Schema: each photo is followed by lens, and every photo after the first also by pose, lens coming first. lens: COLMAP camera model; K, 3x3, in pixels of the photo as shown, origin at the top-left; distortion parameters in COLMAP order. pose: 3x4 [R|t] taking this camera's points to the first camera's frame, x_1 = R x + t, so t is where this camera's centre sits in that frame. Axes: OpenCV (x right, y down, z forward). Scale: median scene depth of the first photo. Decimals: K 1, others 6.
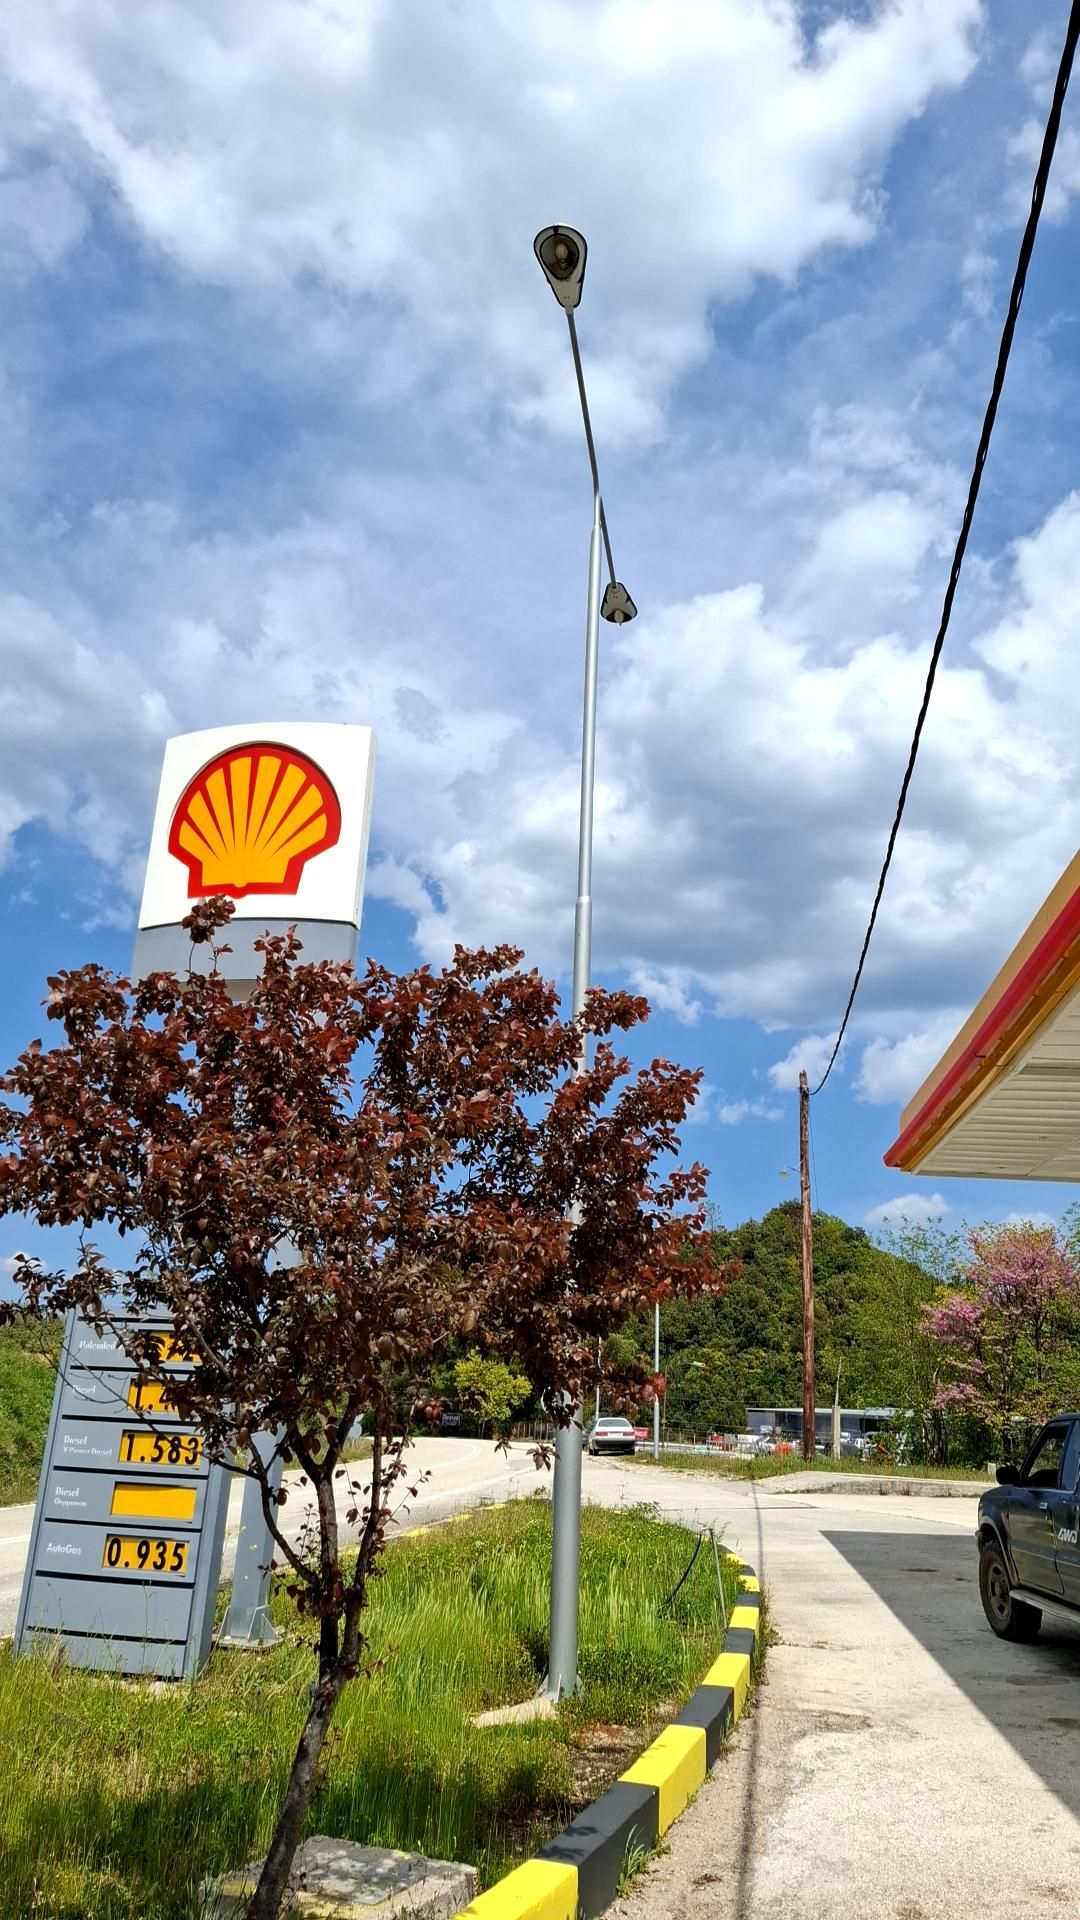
lens RADIAL K [[1344.6, 0, 558.4], [0, 1344.6, 948.6], [0, 0, 1]] dist [0.090233, -0.139811]
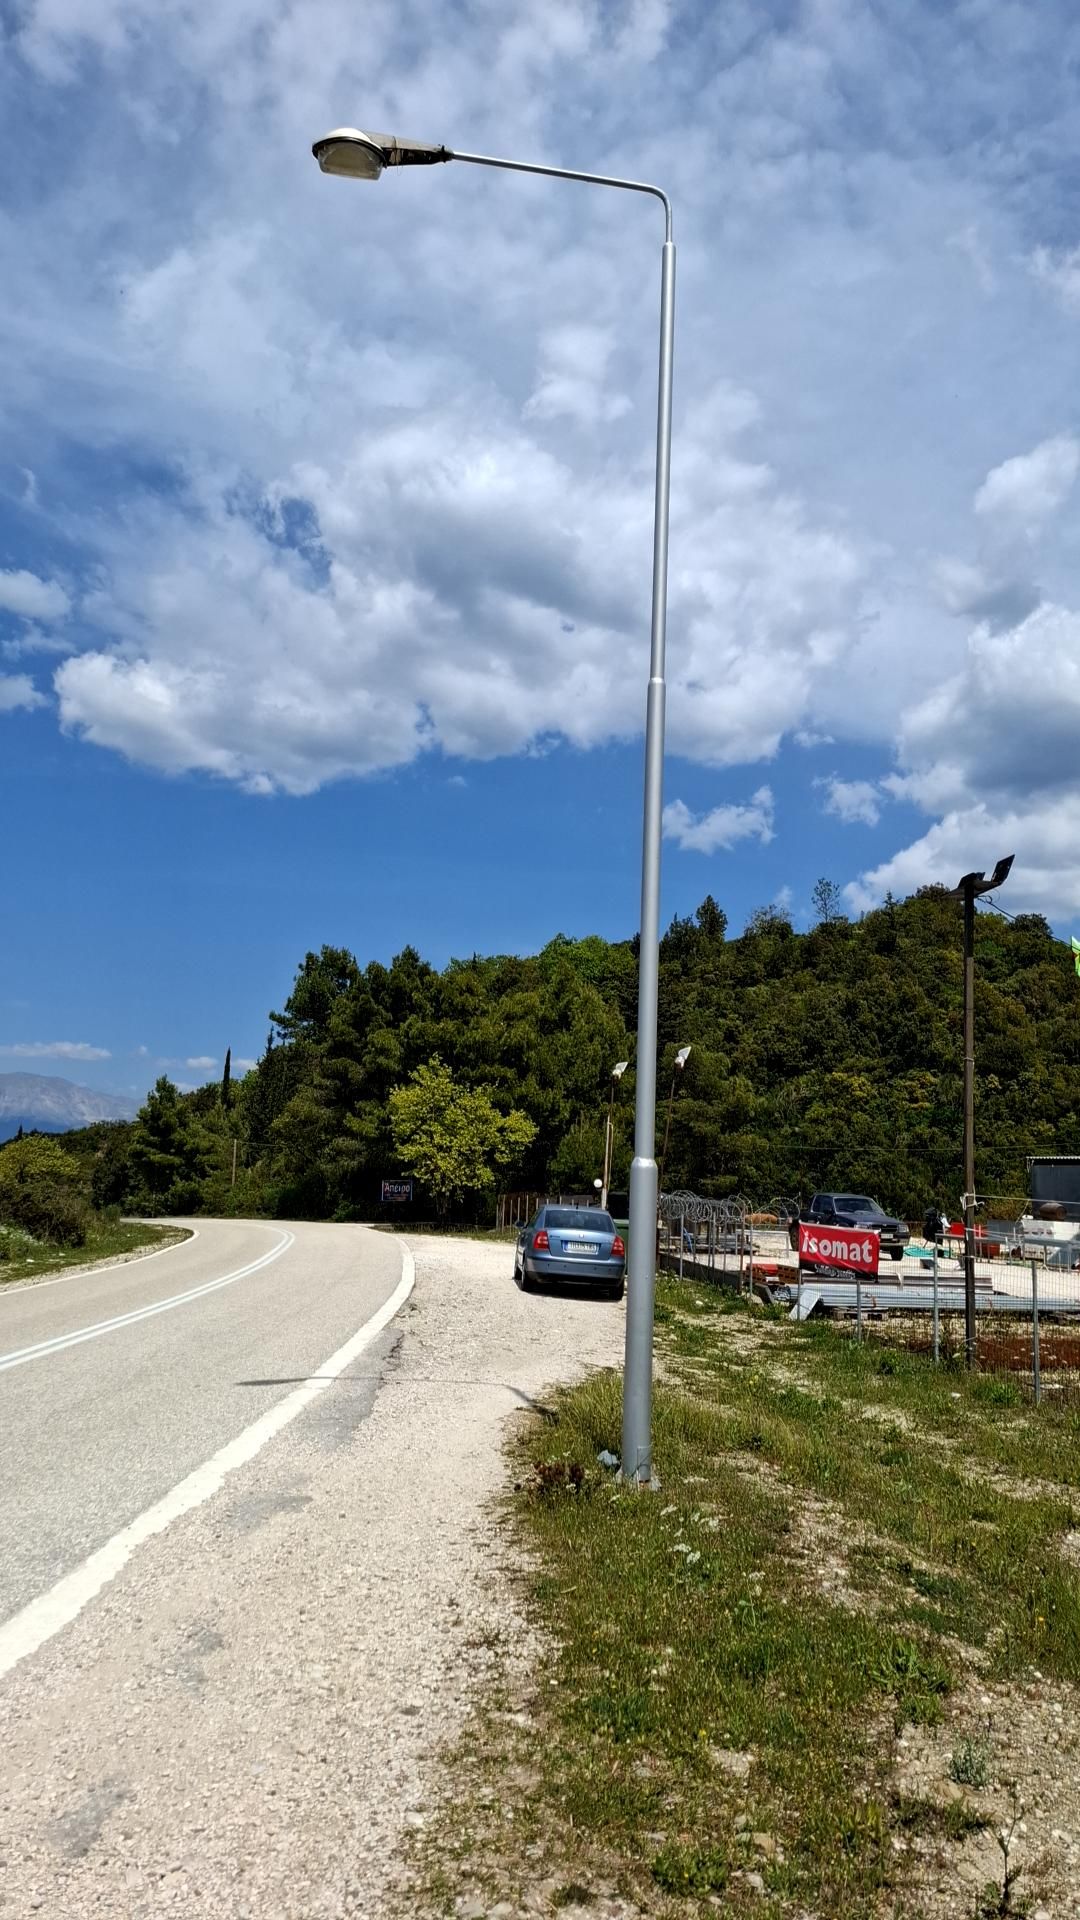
lens RADIAL K [[1344.6, 0, 558.4], [0, 1344.6, 948.6], [0, 0, 1]] dist [0.090233, -0.139811]
pose [[0.998524, -0.026750, -0.047258, 0.013060], [0.033976, 0.986628, 0.159407, 0.139631], [0.042362, -0.160777, 0.986081, 0.404768]]
